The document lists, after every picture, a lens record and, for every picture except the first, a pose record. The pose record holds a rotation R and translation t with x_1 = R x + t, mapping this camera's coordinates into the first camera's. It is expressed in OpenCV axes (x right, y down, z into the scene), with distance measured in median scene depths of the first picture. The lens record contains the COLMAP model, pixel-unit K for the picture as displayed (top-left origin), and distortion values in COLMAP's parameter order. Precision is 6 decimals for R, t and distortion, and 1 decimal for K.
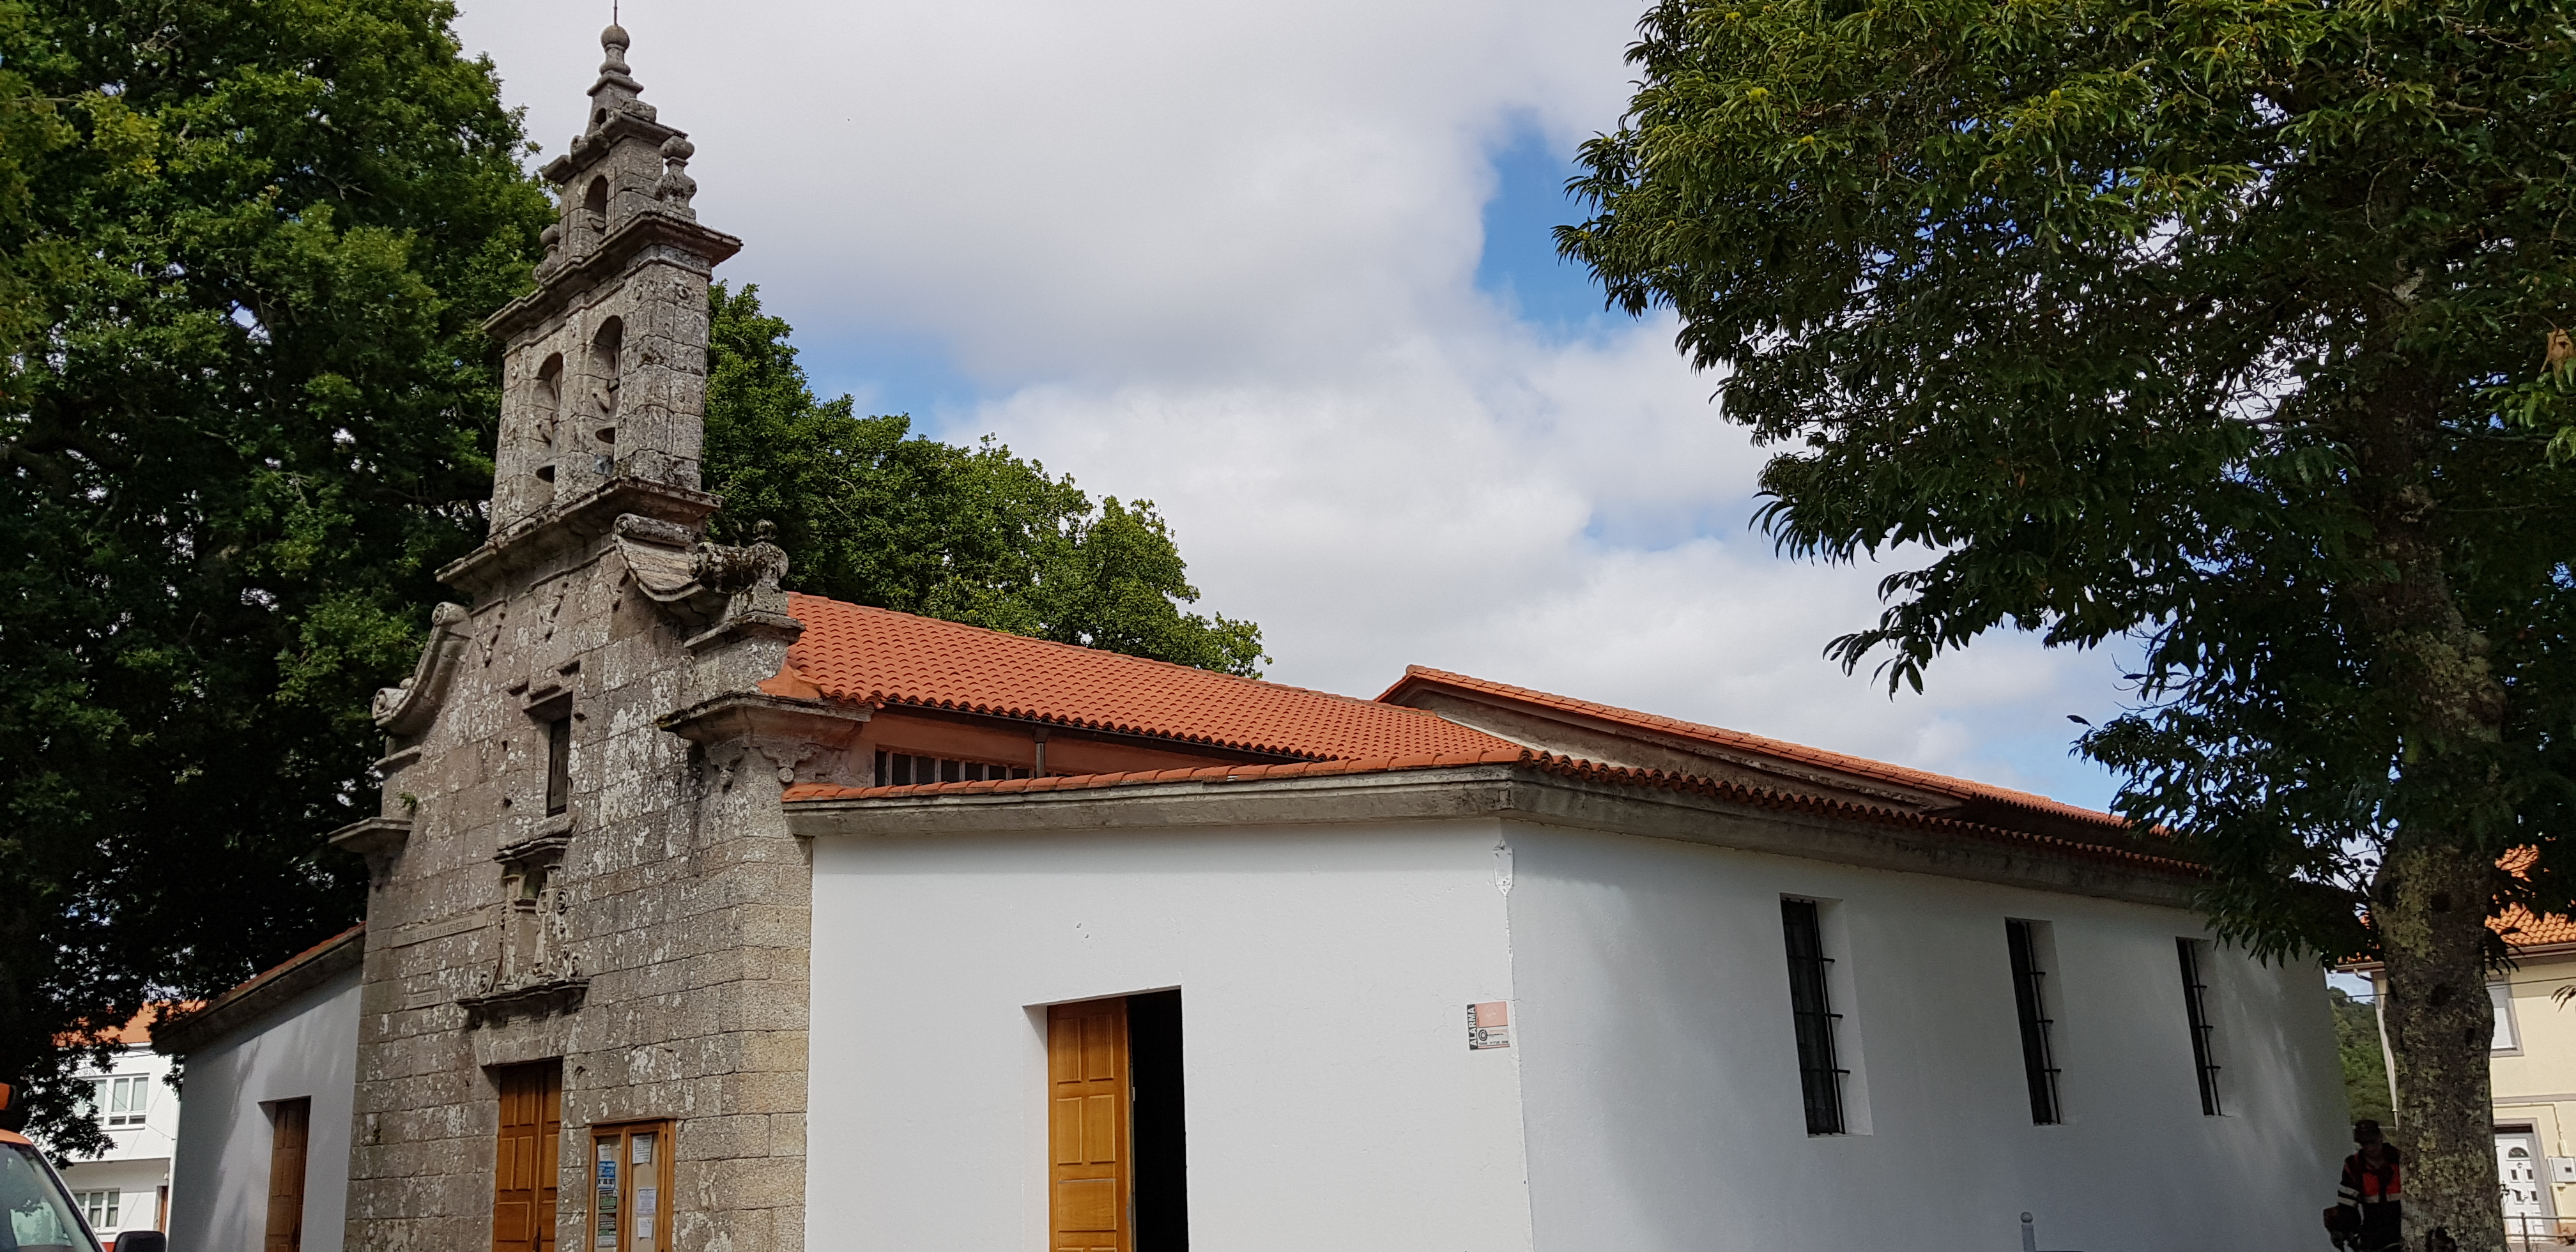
lens RADIAL K [[1820.4, 0, 1288.0], [0, 1820.4, 626.0], [0, 0, 1]] dist [0.090758, -0.152271]
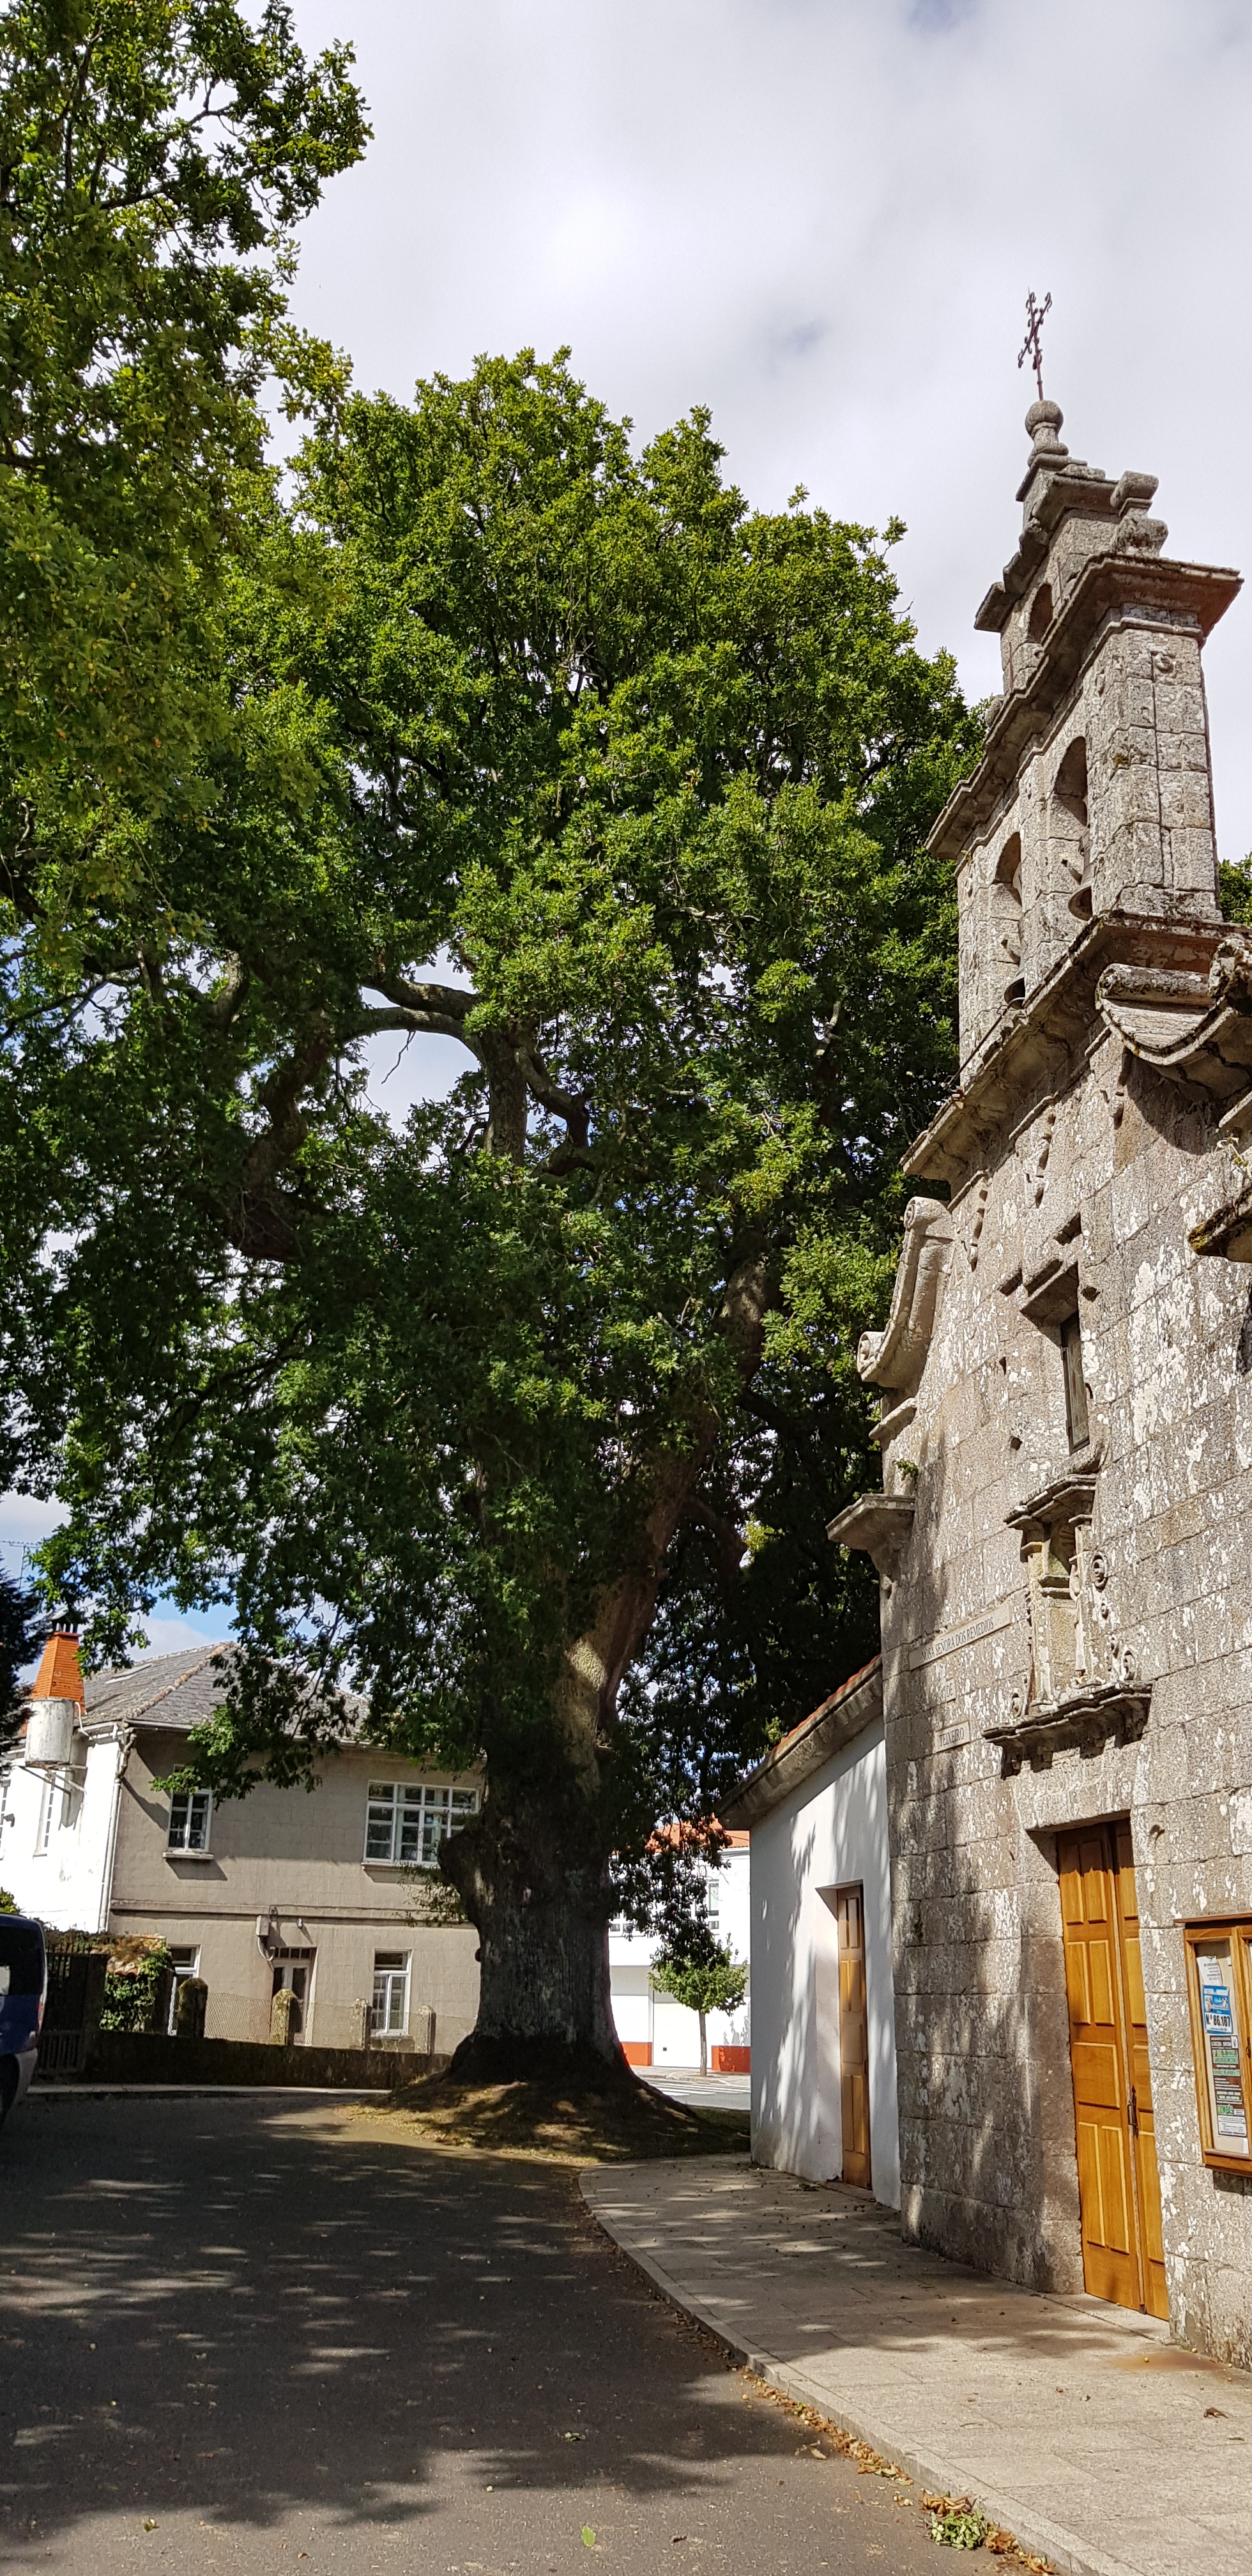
lens RADIAL K [[1820.4, 0, 626.0], [0, 1820.4, 1288.0], [0, 0, 1]] dist [0.090758, -0.152271]
pose [[0.776120, -0.157803, -0.610521, -0.108322], [0.091191, 0.986092, -0.138951, 0.122236], [0.623956, 0.052169, 0.779716, 0.370919]]
